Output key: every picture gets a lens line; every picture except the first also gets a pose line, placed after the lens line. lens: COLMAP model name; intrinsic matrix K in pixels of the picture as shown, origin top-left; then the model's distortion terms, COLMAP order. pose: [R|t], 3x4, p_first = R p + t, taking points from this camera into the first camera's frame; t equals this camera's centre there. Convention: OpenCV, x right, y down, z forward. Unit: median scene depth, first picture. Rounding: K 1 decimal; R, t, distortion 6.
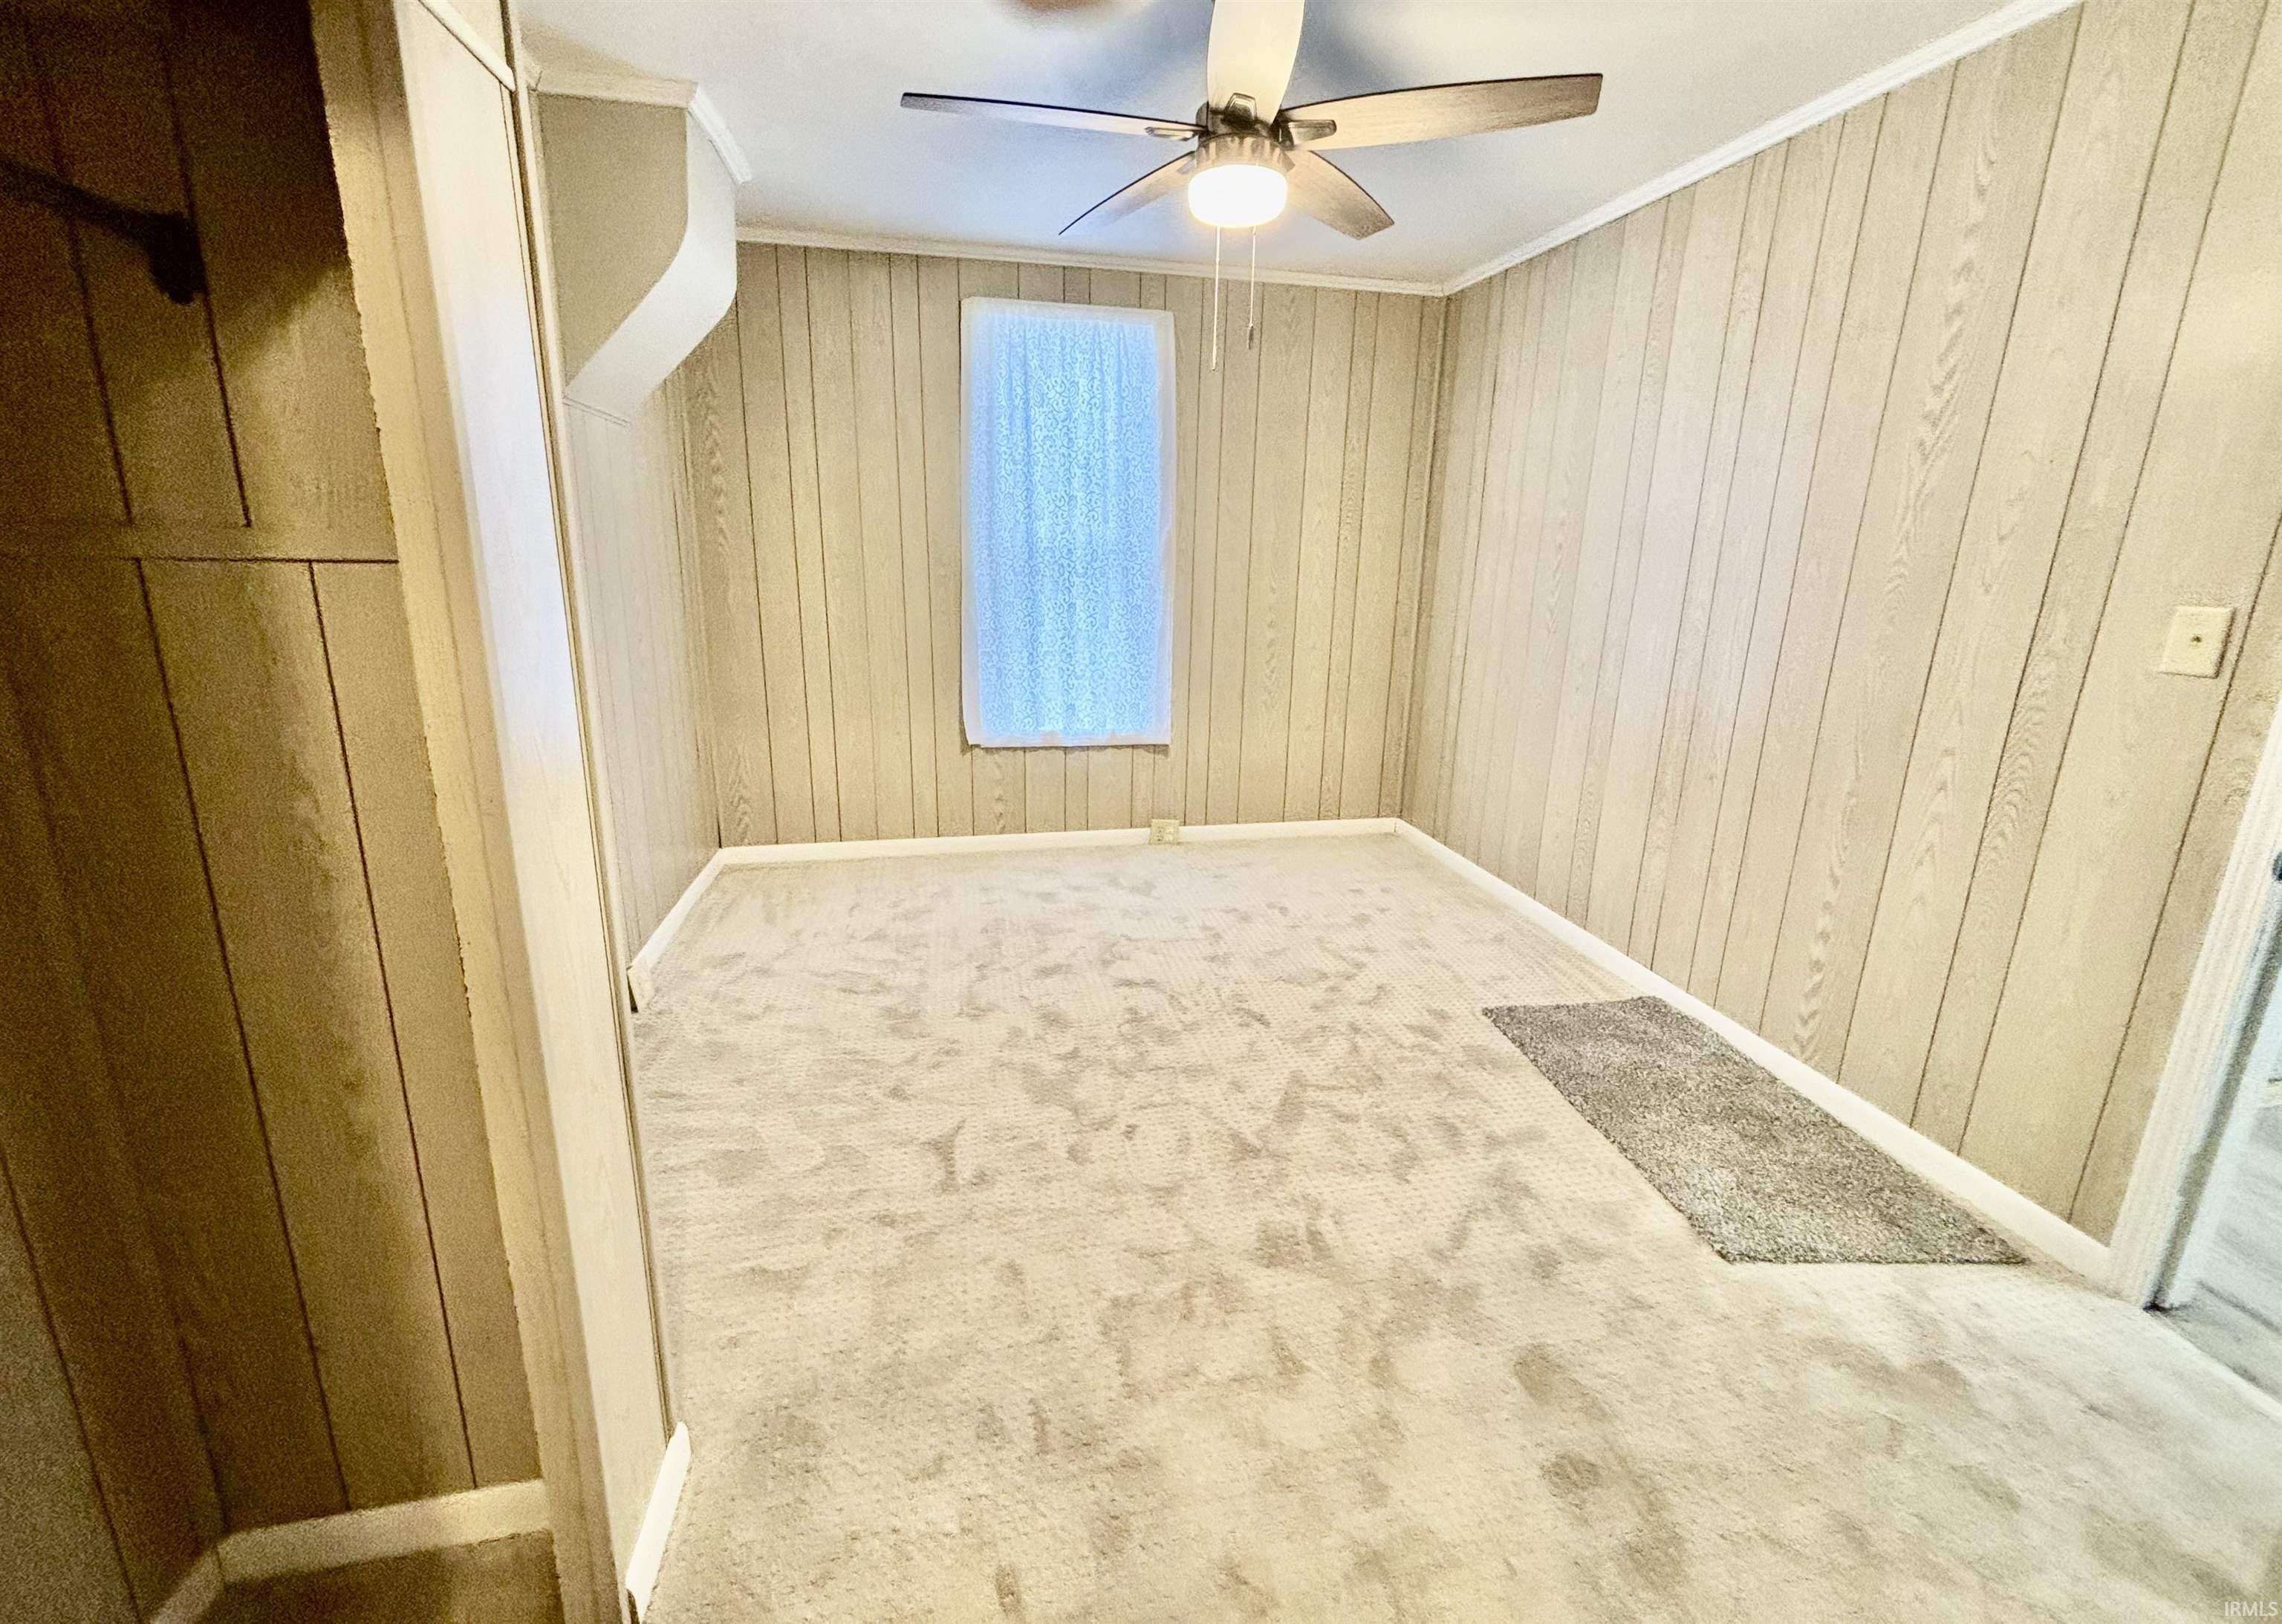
lens RADIAL K [[917.9, 0, 1136.5], [0, 917.9, 758.1], [0, 0, 1]] dist [0.020881, -0.000240]
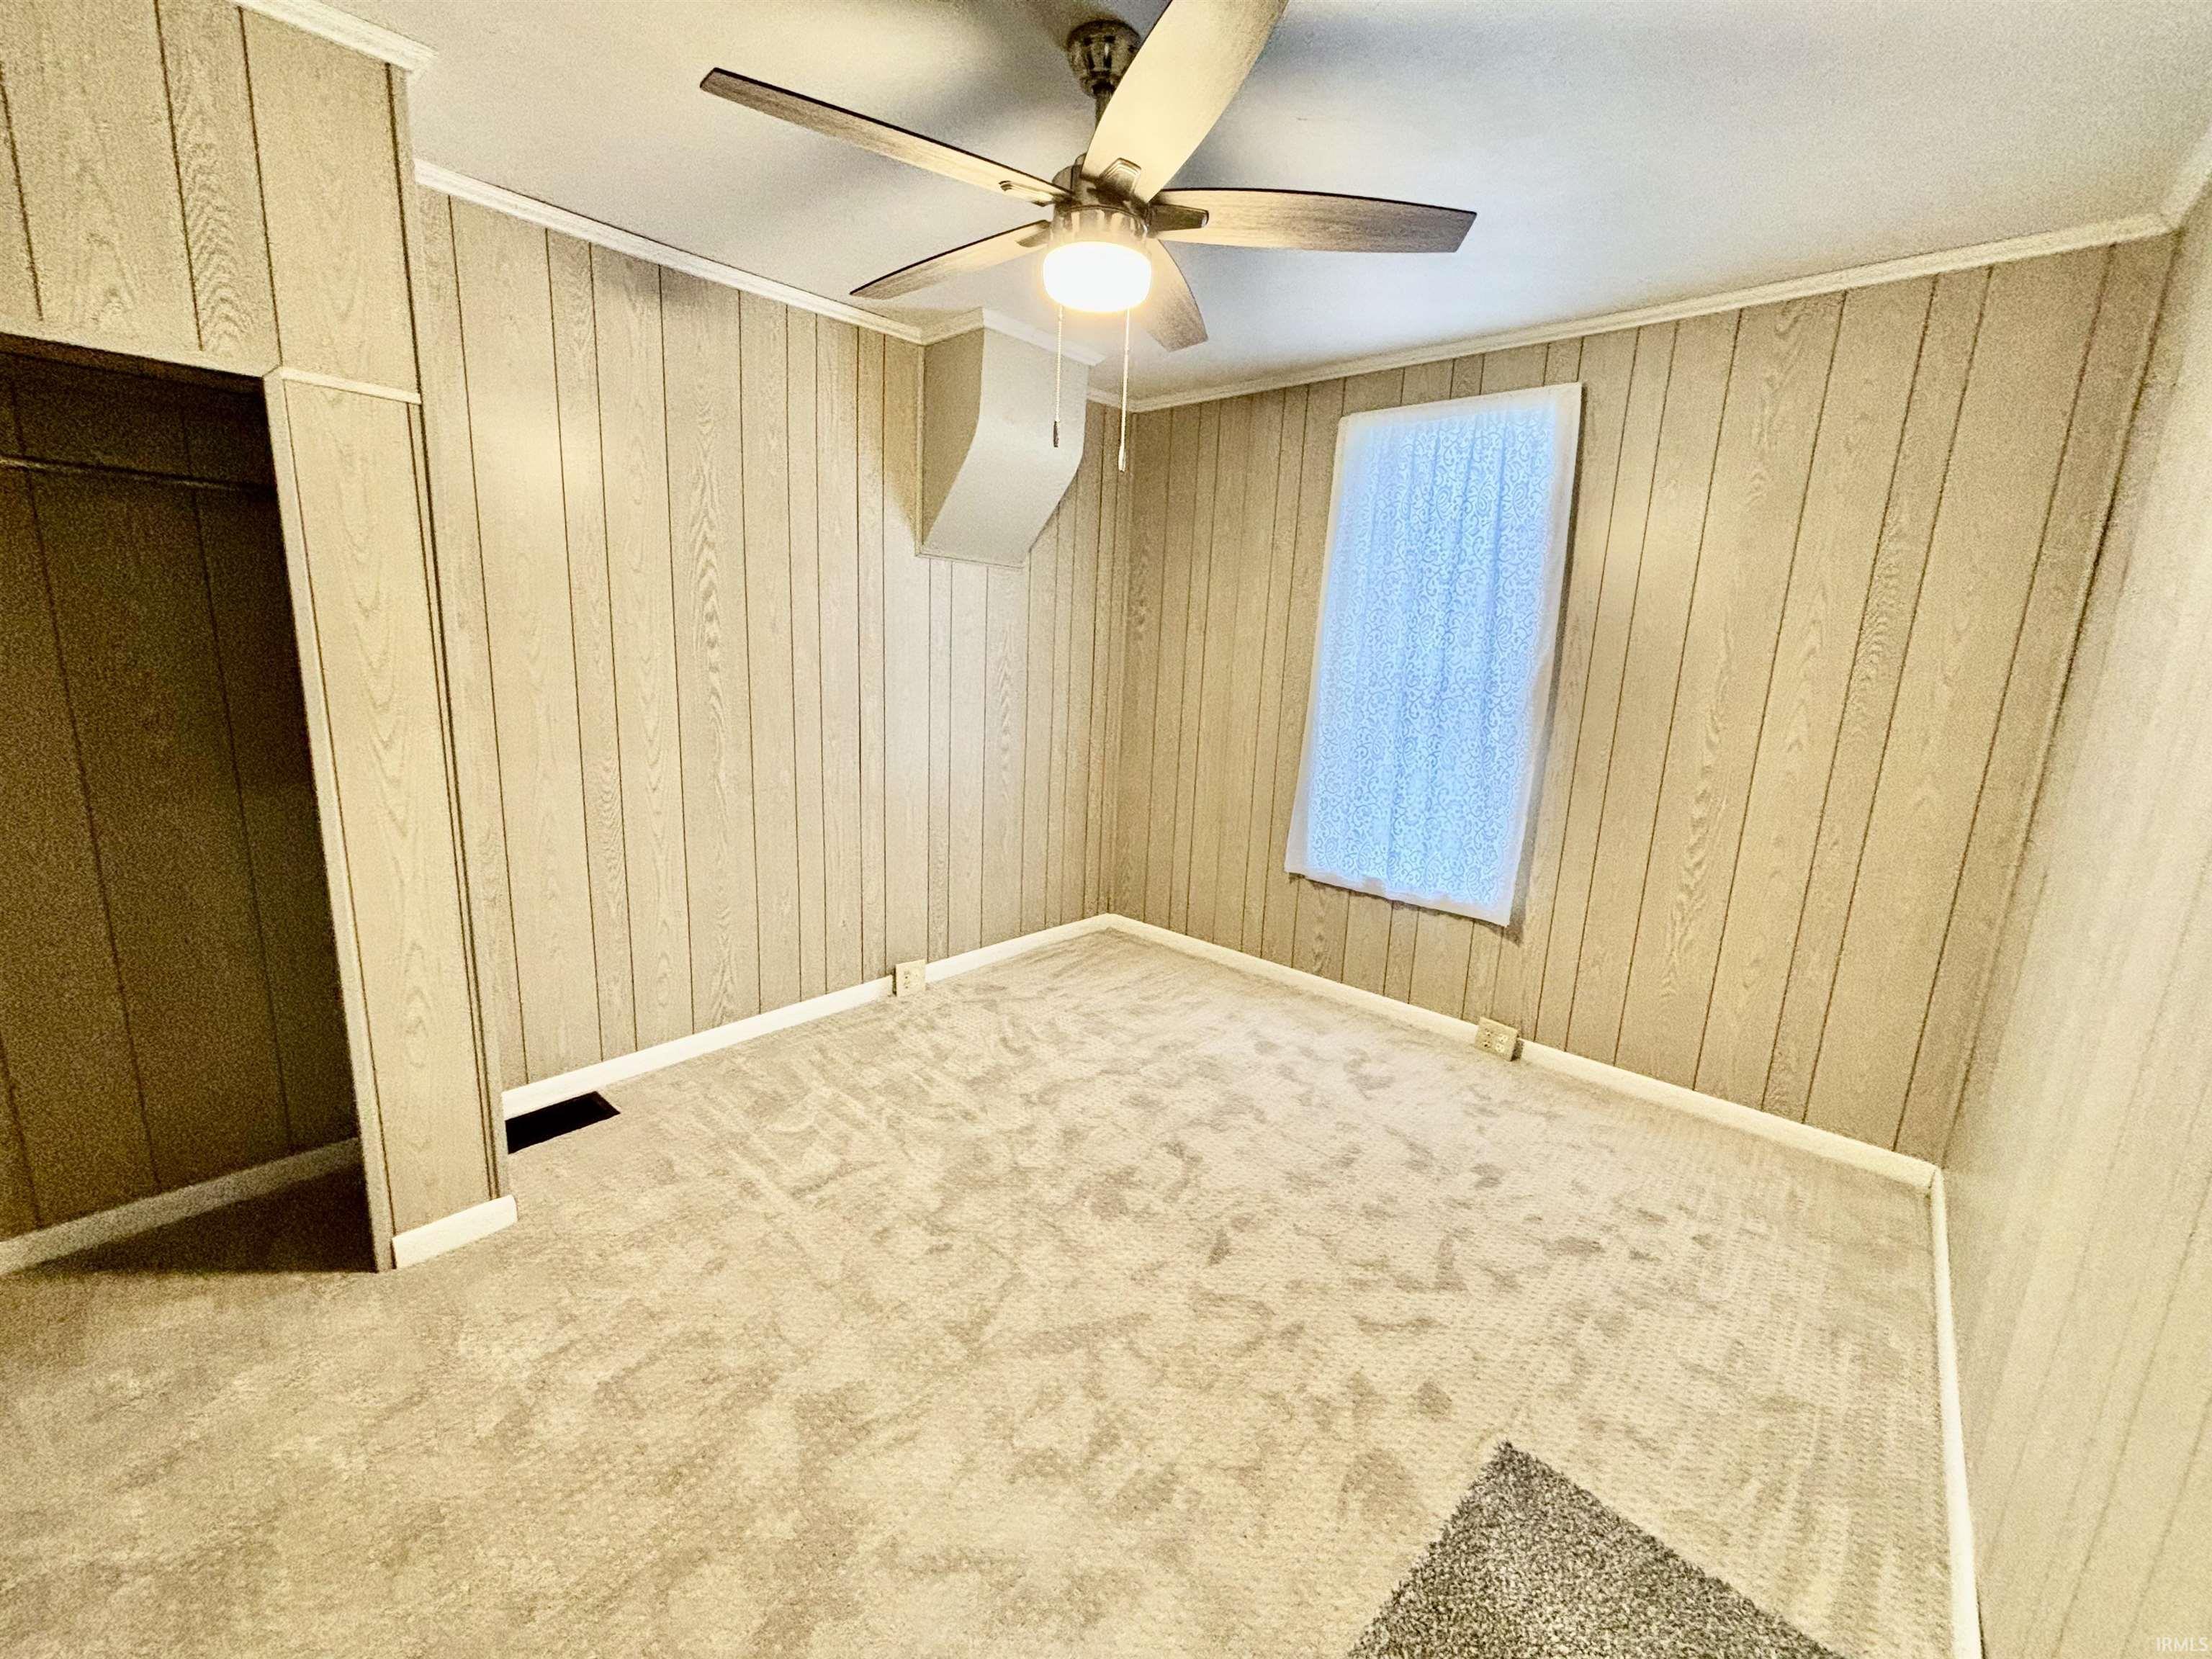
lens RADIAL K [[891.7, 0, 1104.5], [0, 891.7, 818.5], [0, 0, 1]] dist [0.004169, -0.000618]
pose [[0.606061, 0.163317, -0.778472, 0.486981], [-0.216488, 0.975616, 0.036134, -0.071339], [0.765391, 0.146630, 0.626639, 0.303000]]
